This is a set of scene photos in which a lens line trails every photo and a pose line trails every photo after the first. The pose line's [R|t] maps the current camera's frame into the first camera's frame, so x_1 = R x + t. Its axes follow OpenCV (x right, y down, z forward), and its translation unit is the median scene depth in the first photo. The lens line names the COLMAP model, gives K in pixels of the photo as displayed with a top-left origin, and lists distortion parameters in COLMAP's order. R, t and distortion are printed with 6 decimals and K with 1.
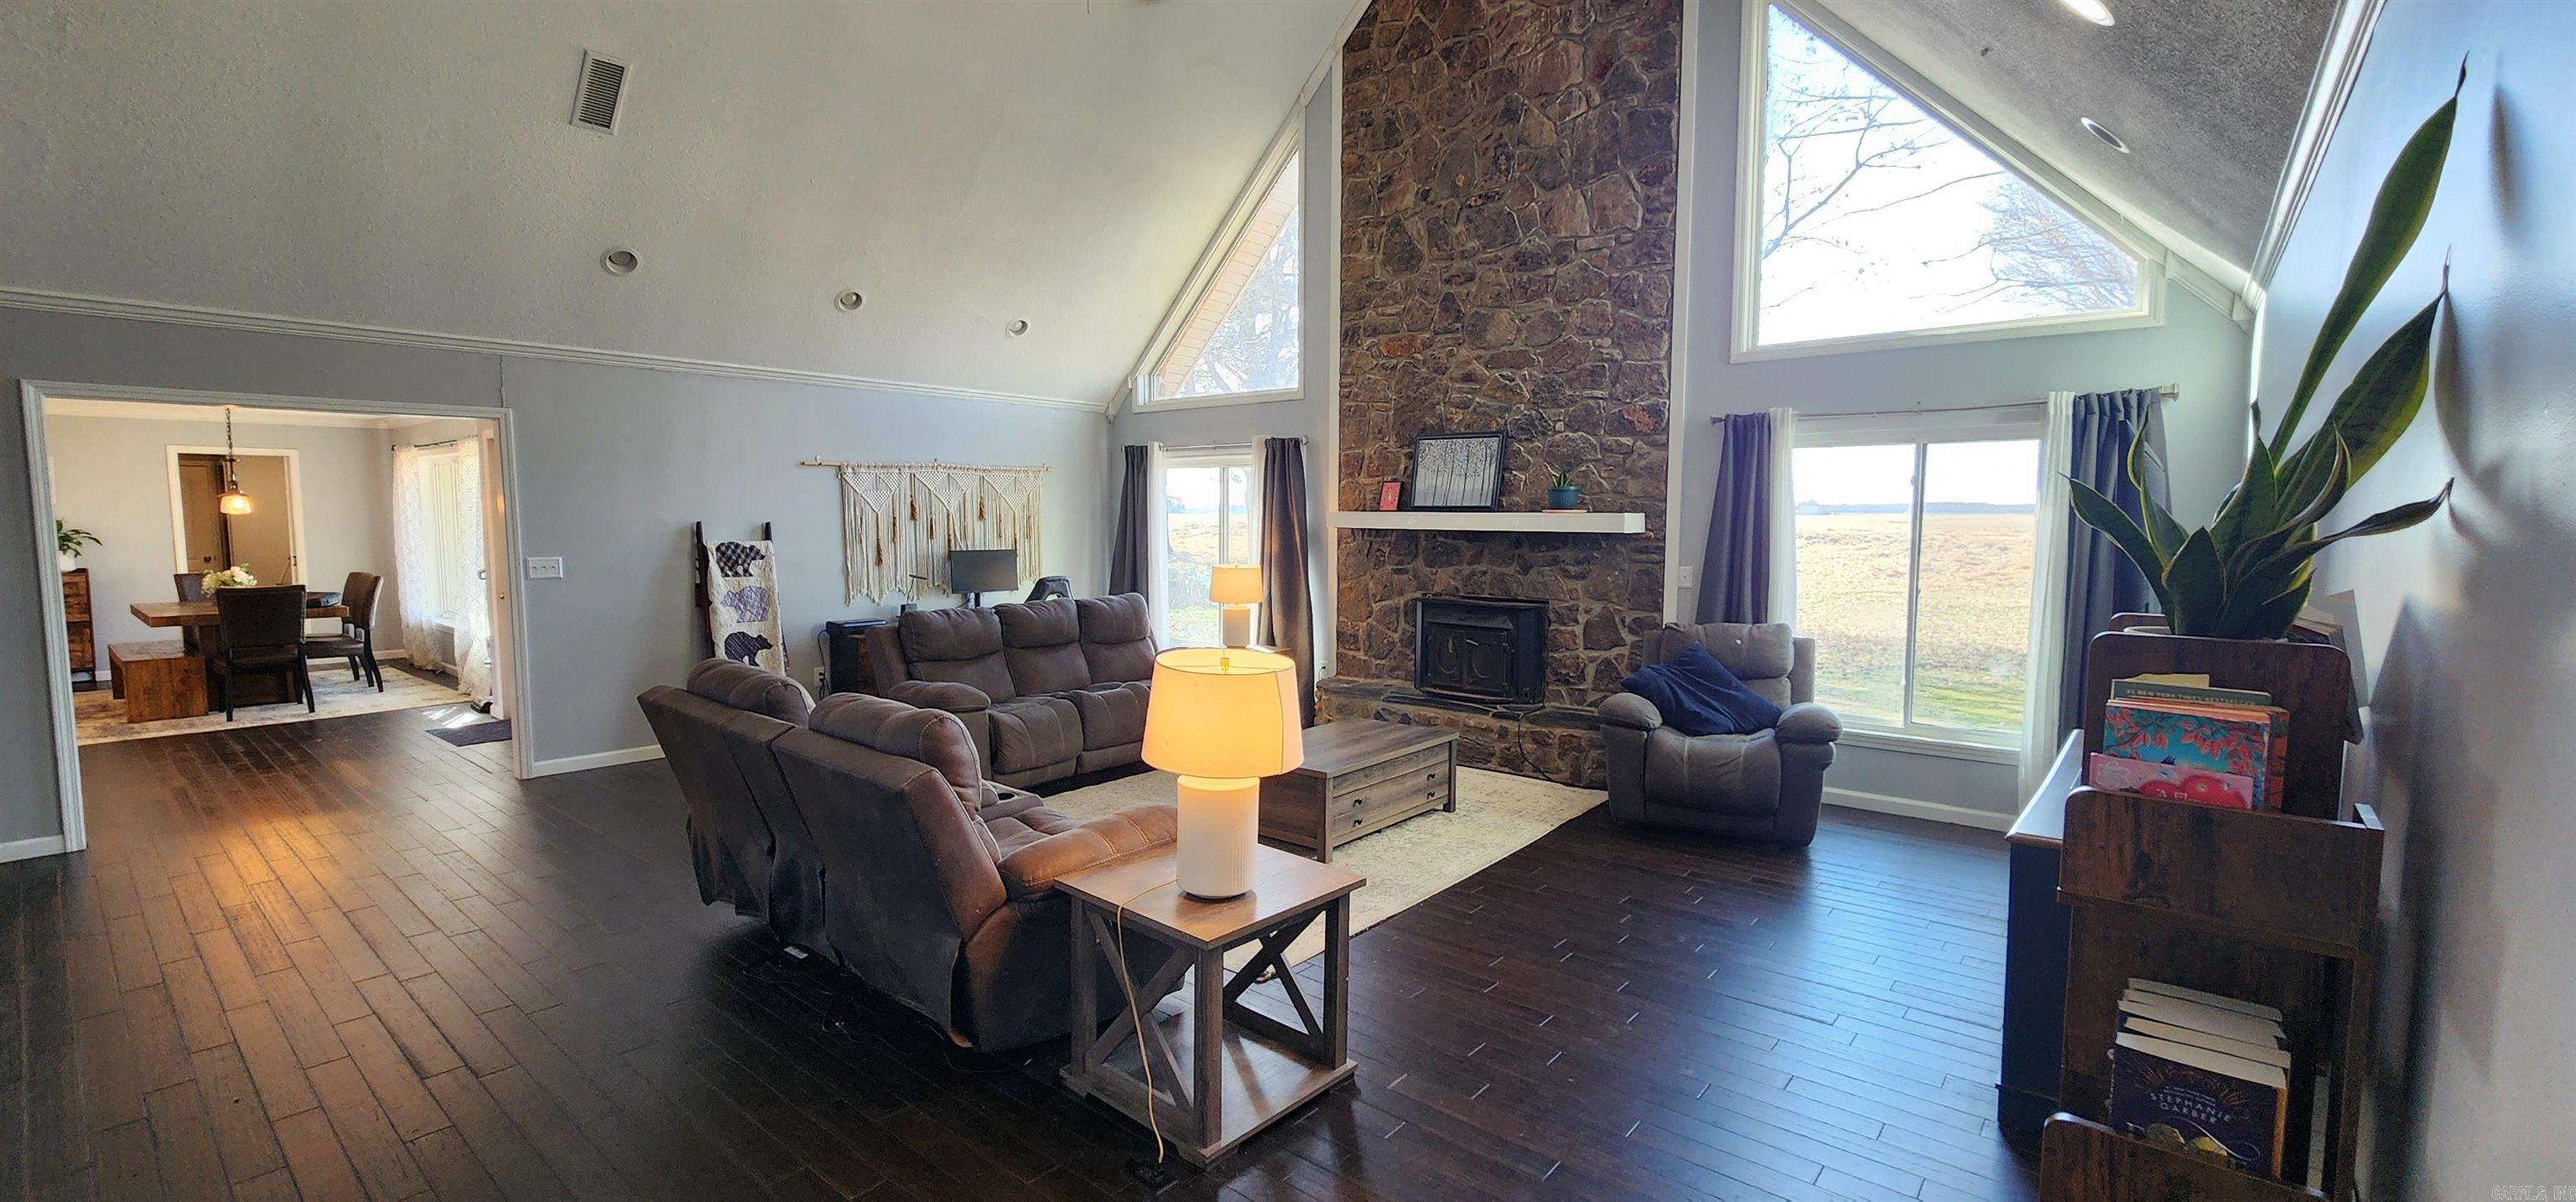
lens RADIAL K [[1058.6, 0, 1288.0], [0, 1058.6, 601.0], [0, 0, 1]] dist [-0.002274, -0.000135]
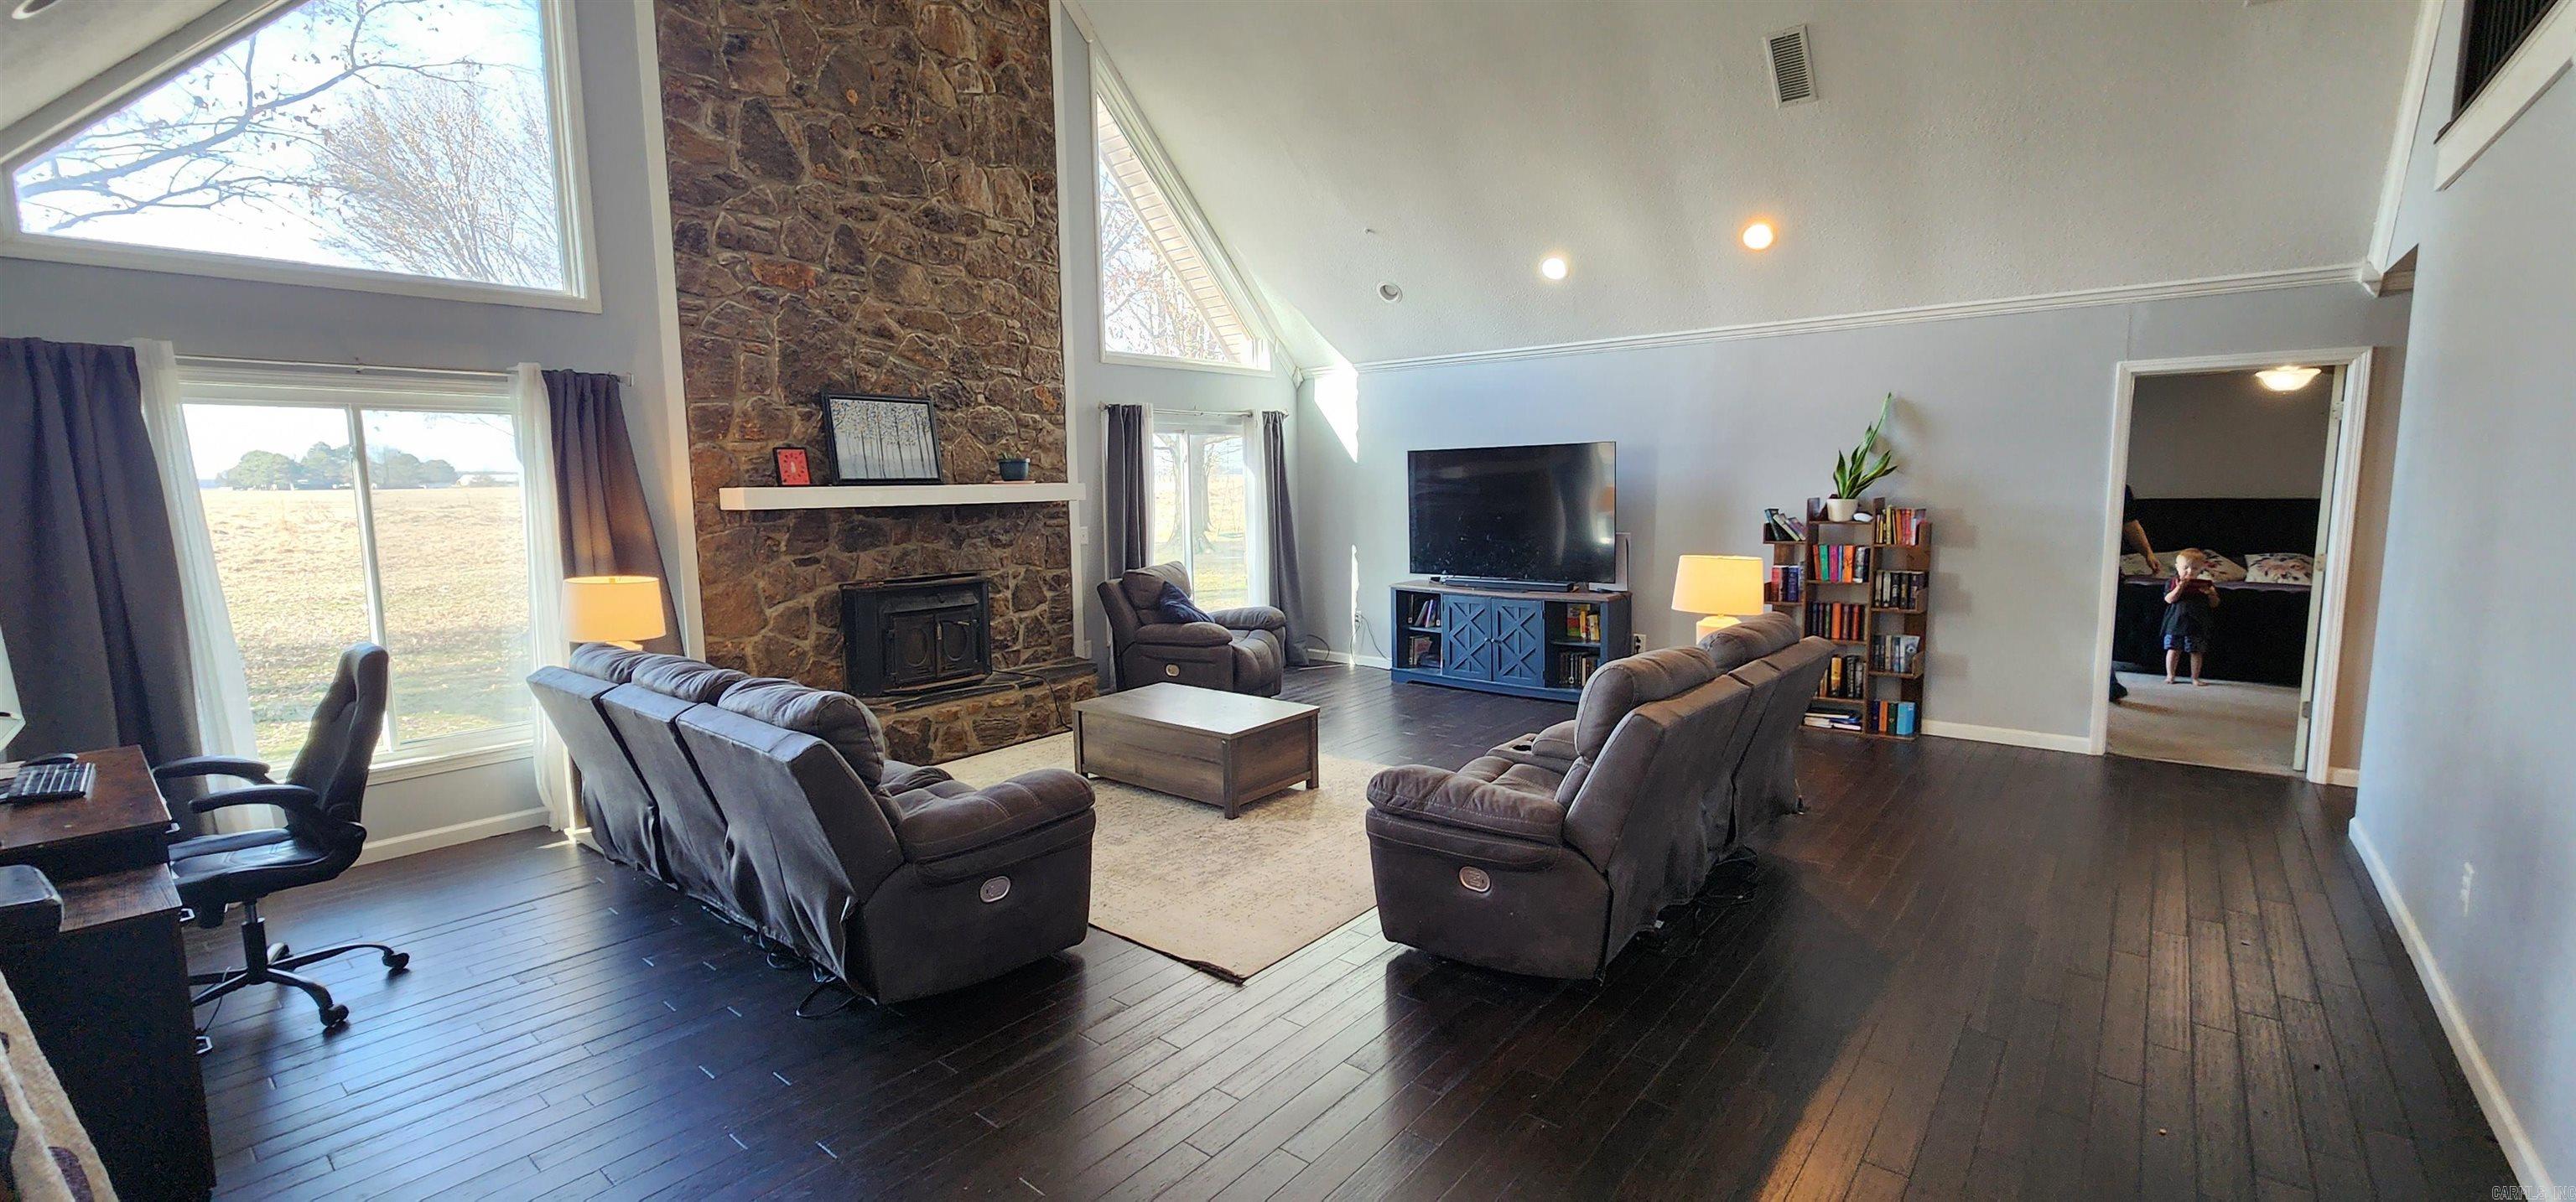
lens RADIAL K [[1058.6, 0, 1288.0], [0, 1058.6, 601.0], [0, 0, 1]] dist [-0.002274, -0.000135]
pose [[-0.003905, -0.122897, 0.992412, -0.741827], [0.093880, 0.987991, 0.122719, -0.067278], [-0.995576, 0.093647, 0.007679, 0.685541]]
